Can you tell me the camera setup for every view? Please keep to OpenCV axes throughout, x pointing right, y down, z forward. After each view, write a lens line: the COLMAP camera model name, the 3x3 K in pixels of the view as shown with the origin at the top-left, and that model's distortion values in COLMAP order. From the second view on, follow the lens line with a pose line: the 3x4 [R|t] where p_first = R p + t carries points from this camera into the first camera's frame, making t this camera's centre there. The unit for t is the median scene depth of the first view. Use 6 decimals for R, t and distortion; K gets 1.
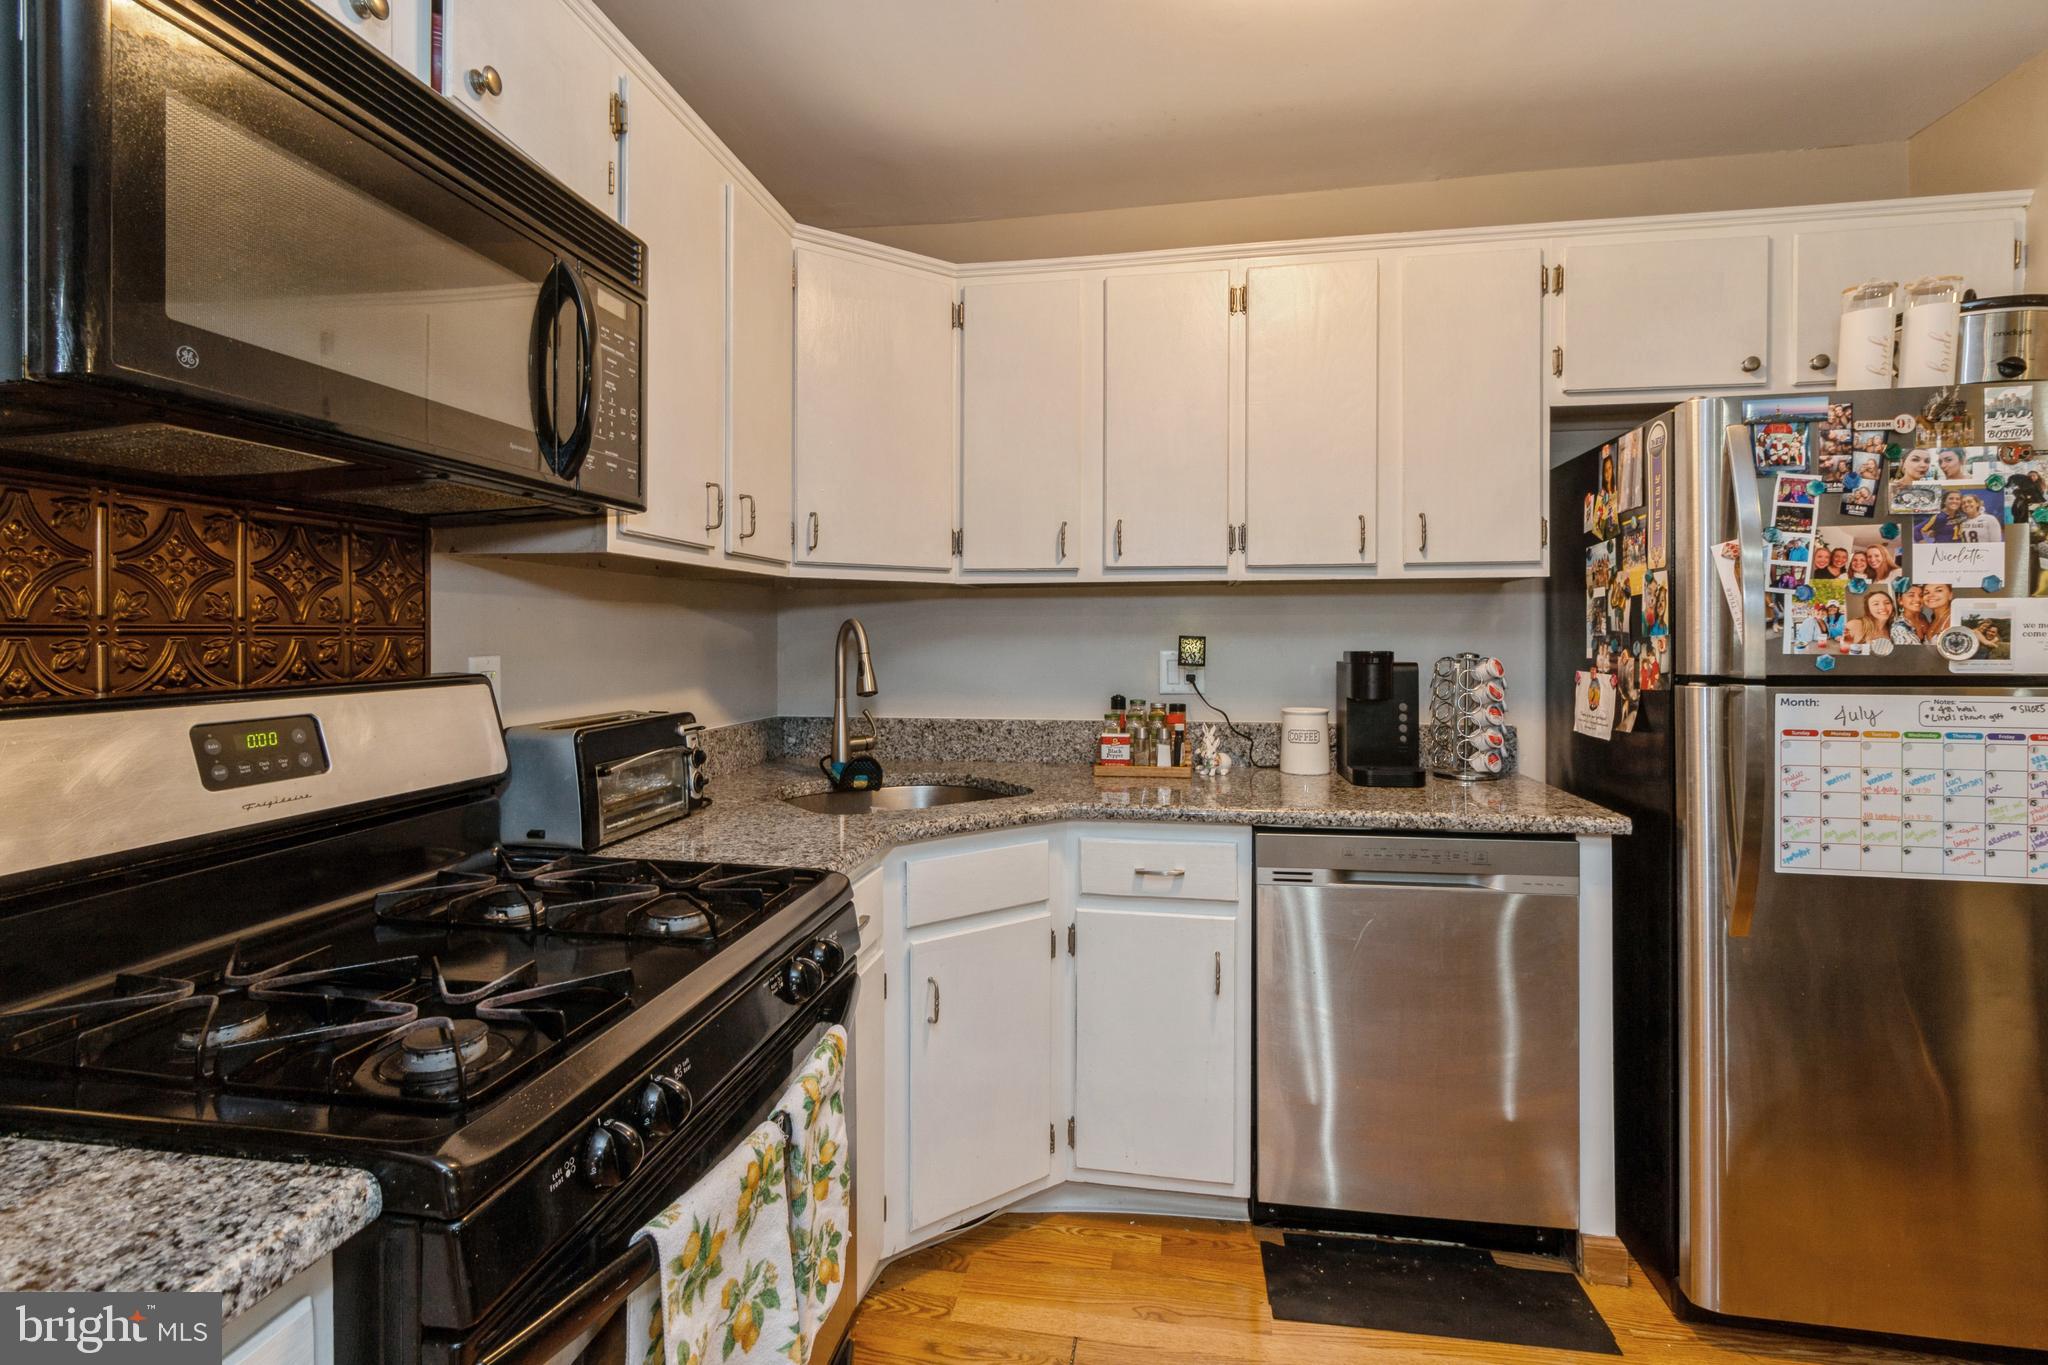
lens RADIAL K [[949.1, 0, 1022.4], [0, 949.1, 641.3], [0, 0, 1]] dist [0.002020, 0.000074]
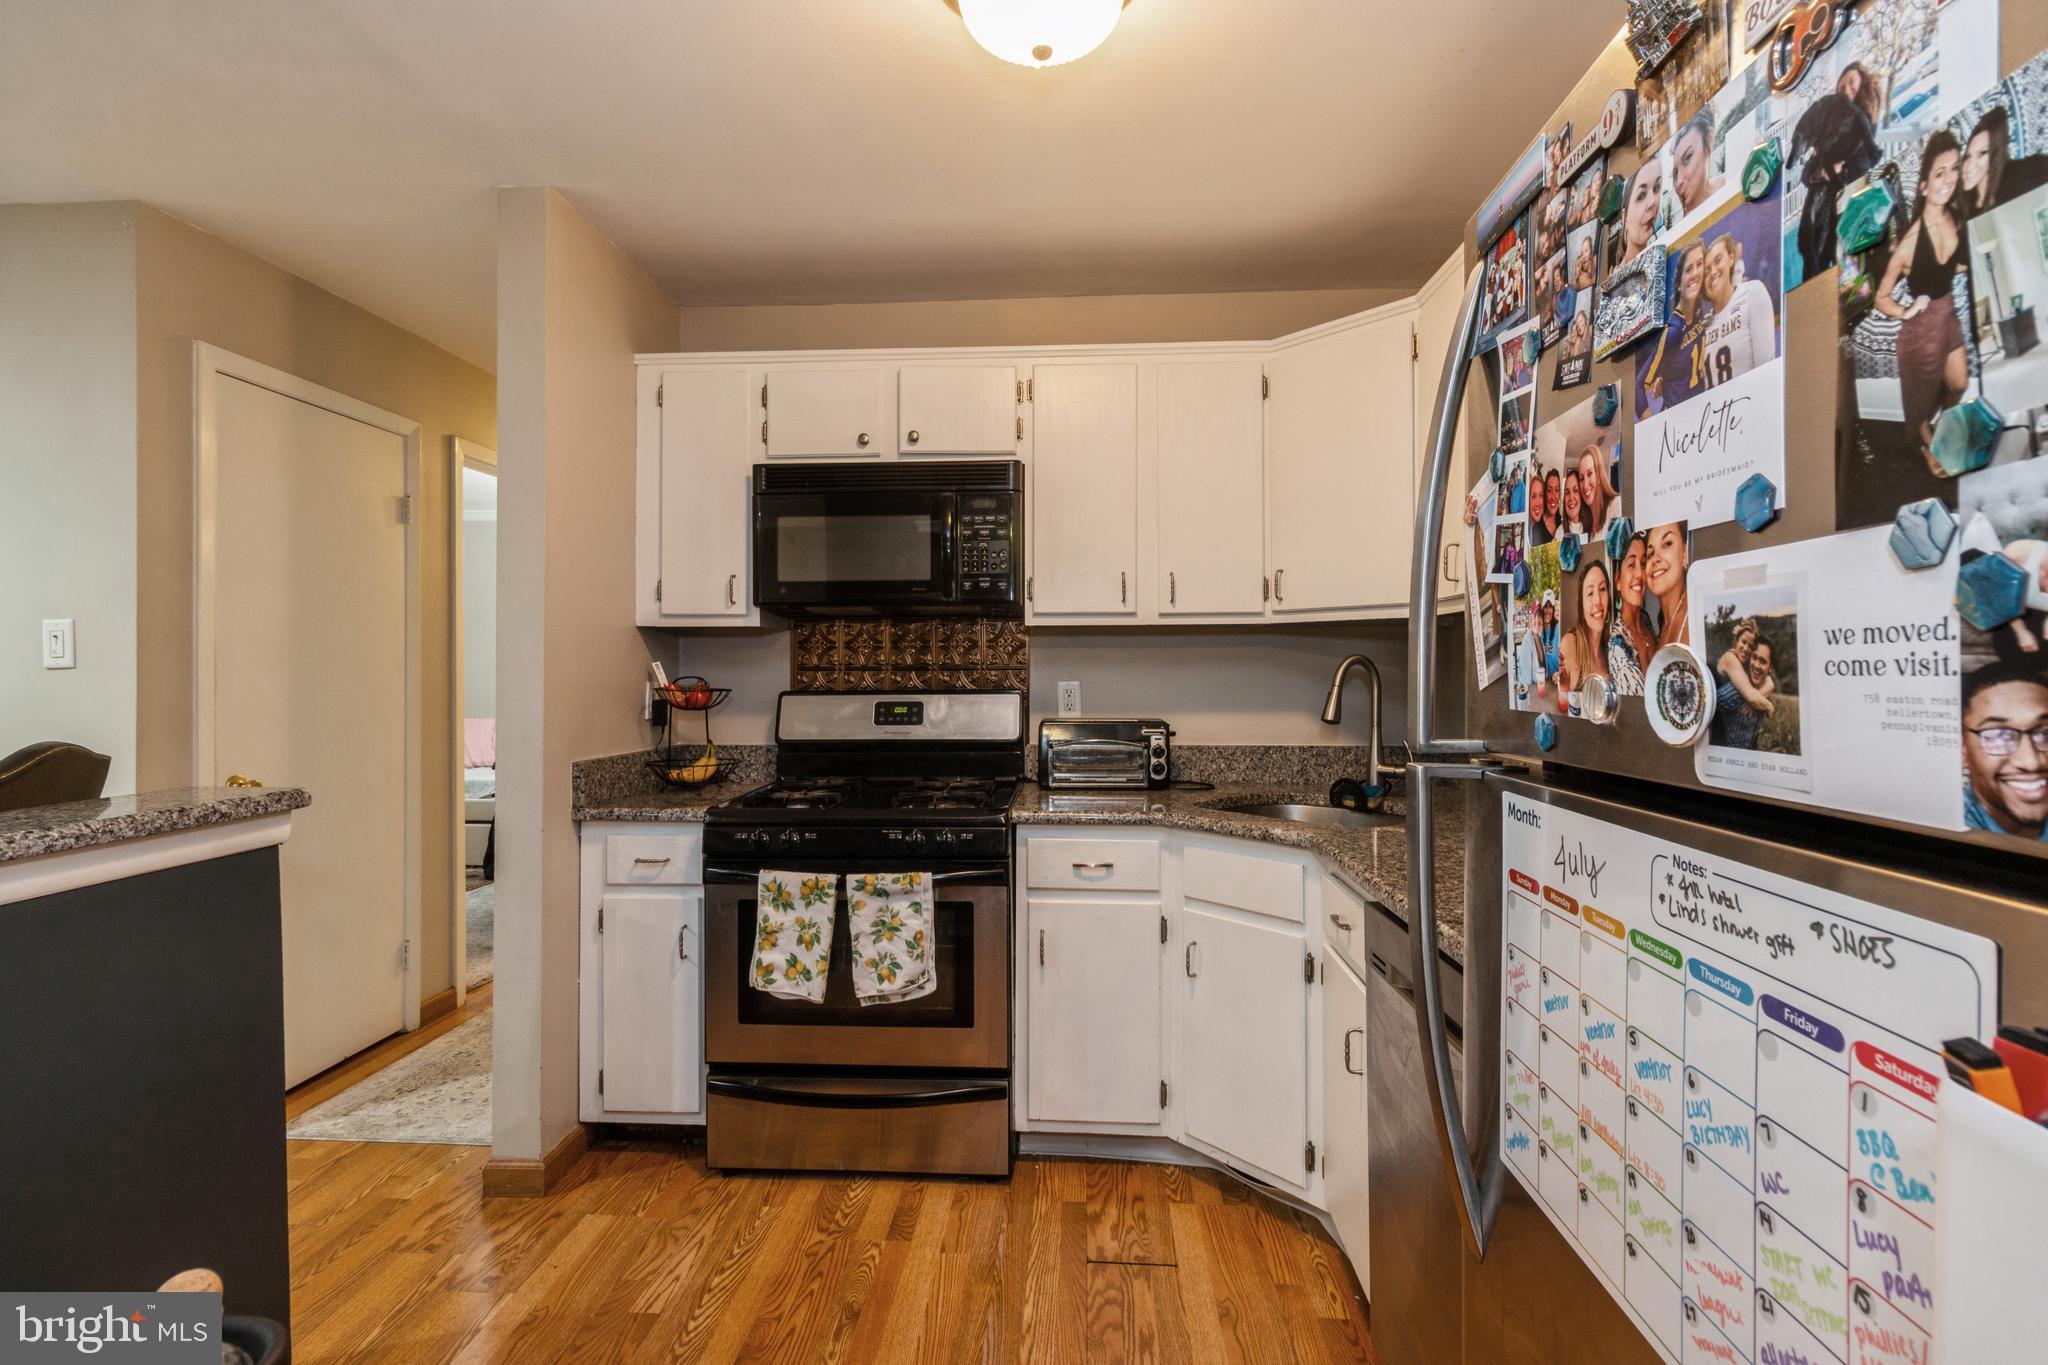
lens RADIAL K [[940.8, 0, 1025.6], [0, 940.8, 670.6], [0, 0, 1]] dist [0.003249, 0.000594]
pose [[0.111937, 0.000613, -0.993715, 1.130431], [-0.005723, 0.999984, -0.000027, -0.004506], [0.993699, 0.005690, 0.111939, 0.639632]]
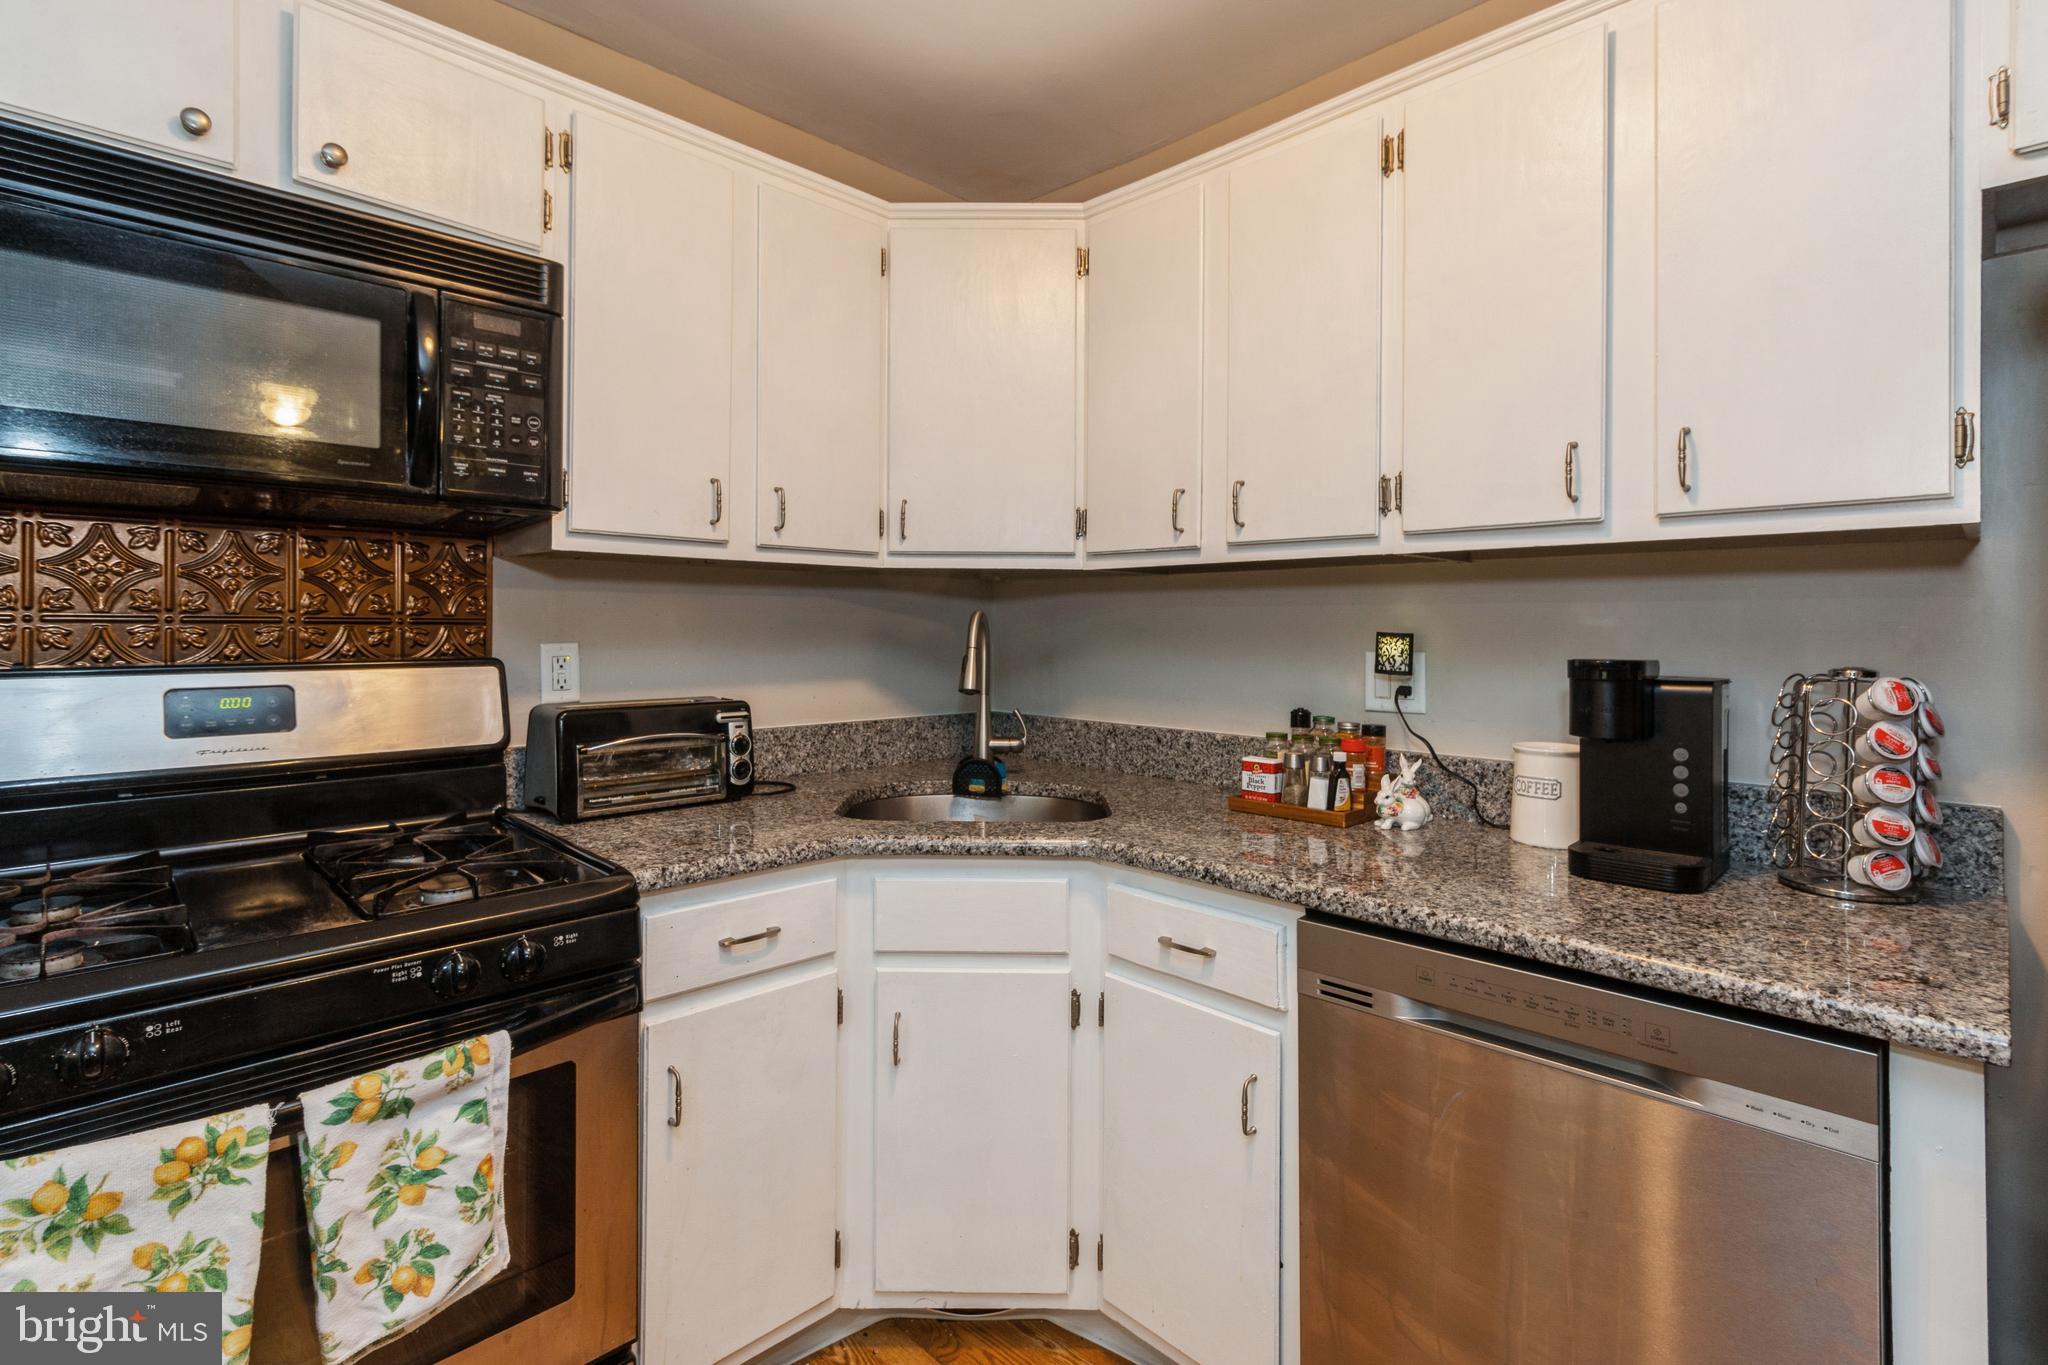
lens RADIAL K [[961.1, 0, 1016.5], [0, 961.1, 625.1], [0, 0, 1]] dist [0.004209, 0.000904]
pose [[0.812985, 0.004808, -0.582265, 0.521205], [-0.011097, 0.999912, -0.007238, -0.003962], [0.582179, 0.012346, 0.812967, 0.329937]]
